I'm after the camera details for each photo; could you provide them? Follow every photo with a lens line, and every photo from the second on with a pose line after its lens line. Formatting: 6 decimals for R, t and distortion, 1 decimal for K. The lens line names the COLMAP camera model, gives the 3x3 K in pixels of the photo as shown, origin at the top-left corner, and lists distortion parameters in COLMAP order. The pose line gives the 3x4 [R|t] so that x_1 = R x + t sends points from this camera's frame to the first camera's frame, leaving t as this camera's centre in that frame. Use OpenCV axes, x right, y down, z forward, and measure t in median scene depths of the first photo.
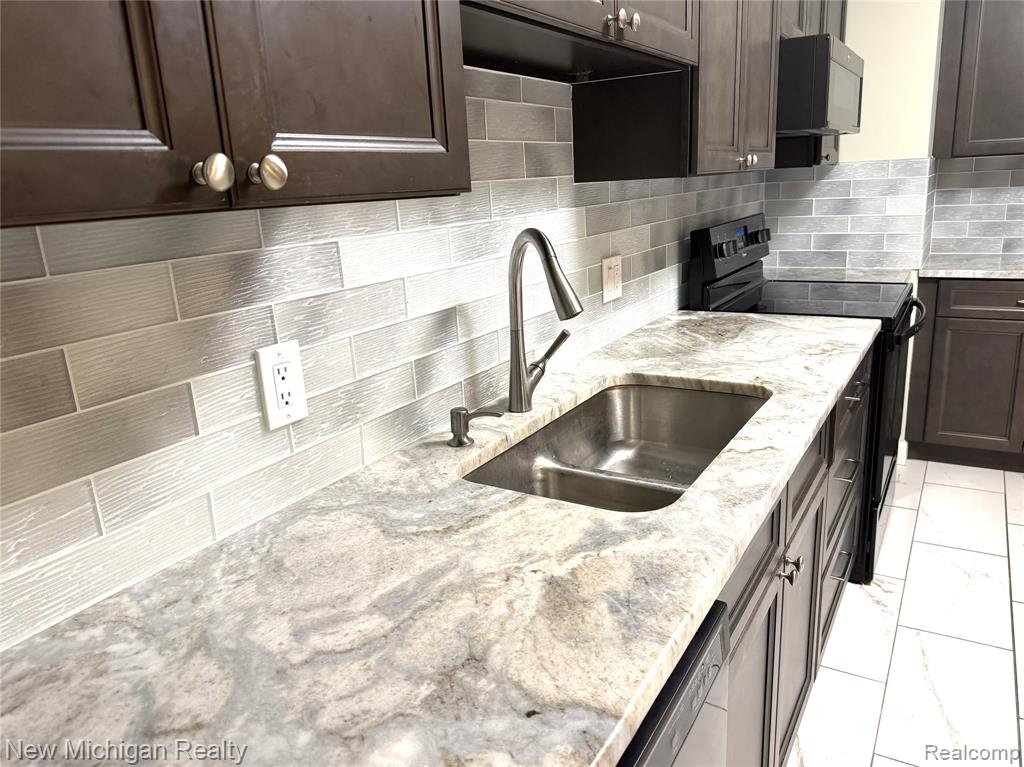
lens RADIAL K [[737.7, 0, 517.4], [0, 737.7, 388.4], [0, 0, 1]] dist [0.108198, -0.161140]
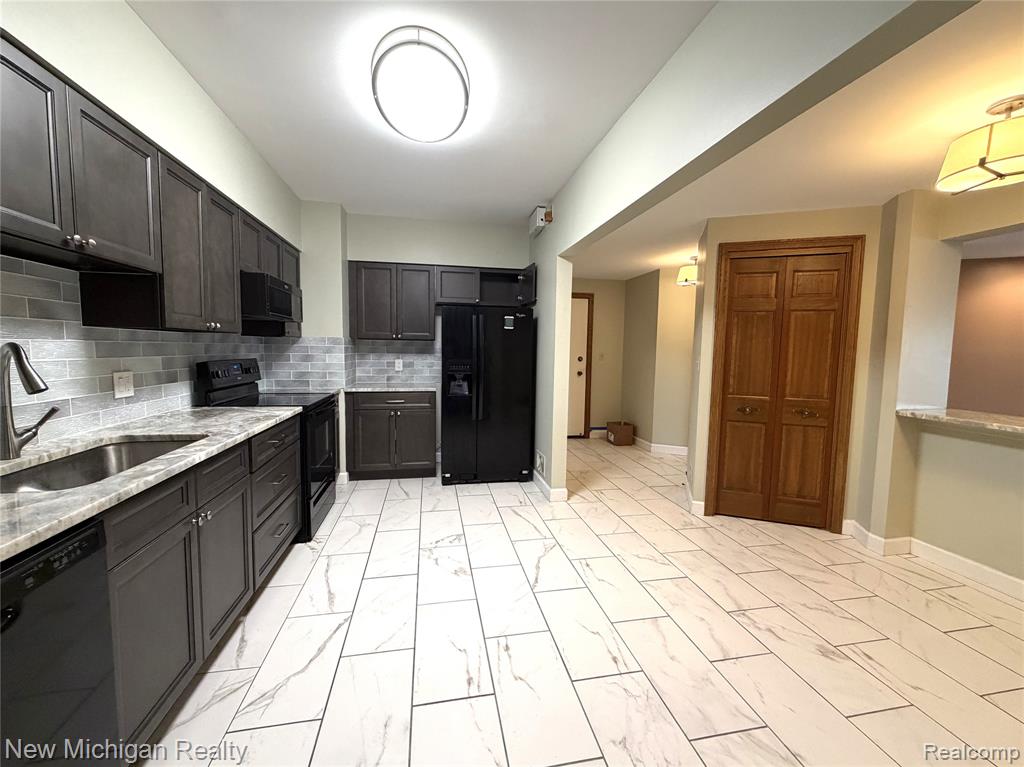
lens RADIAL K [[417.5, 0, 506.0], [0, 417.5, 383.7], [0, 0, 1]] dist [-0.000553, 0.000199]
pose [[0.751363, 0.005900, 0.659863, 0.176136], [0.127166, 0.979922, -0.153561, 0.119743], [-0.647520, 0.199292, 0.735527, -0.293974]]
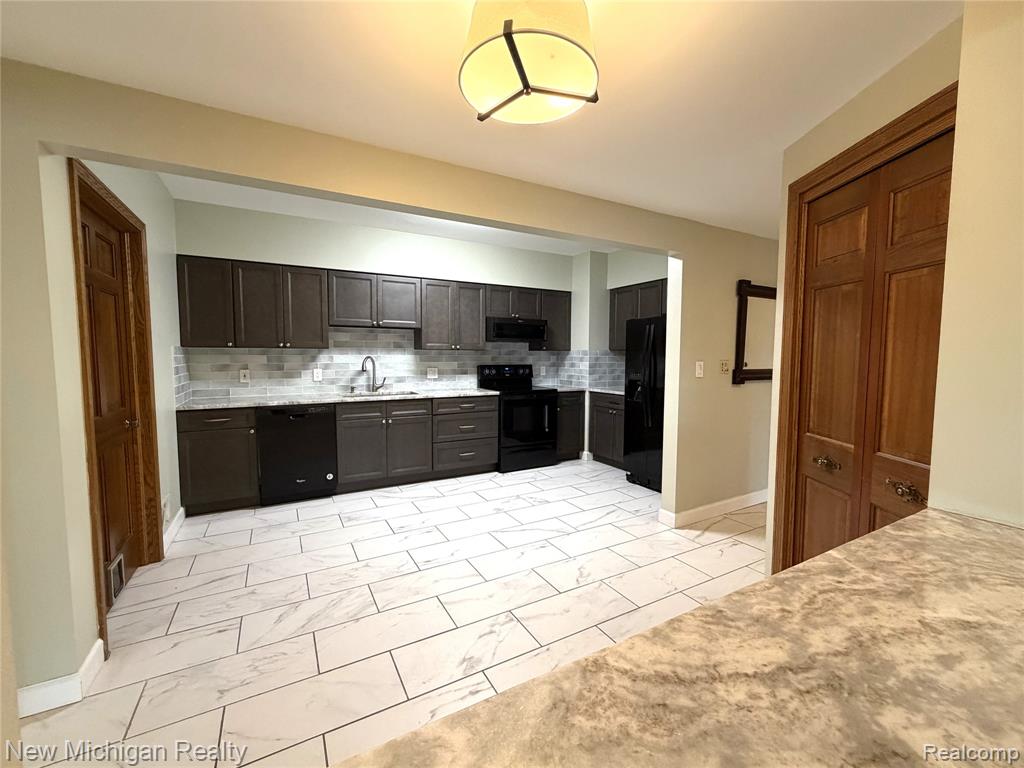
lens RADIAL K [[415.2, 0, 509.3], [0, 415.2, 383.5], [0, 0, 1]] dist [0.001366, 0.000323]
pose [[0.860996, 0.087514, -0.501026, 1.870628], [-0.181656, 0.973024, -0.142212, 0.176531], [0.475065, 0.213459, 0.853668, -0.841391]]
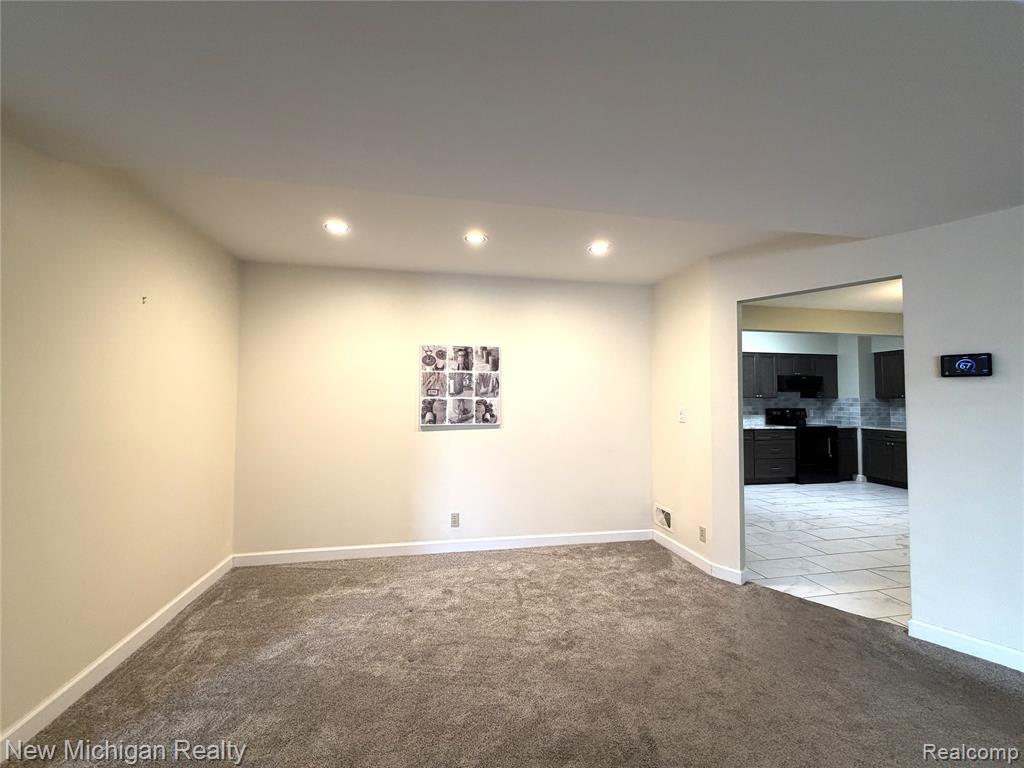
lens RADIAL K [[415.2, 0, 509.3], [0, 415.2, 383.5], [0, 0, 1]] dist [0.001366, 0.000323]
pose [[0.666751, 0.025057, -0.744859, 1.604175], [-0.238210, 0.954174, -0.181132, 0.766188], [0.706186, 0.298203, 0.642165, -2.909772]]
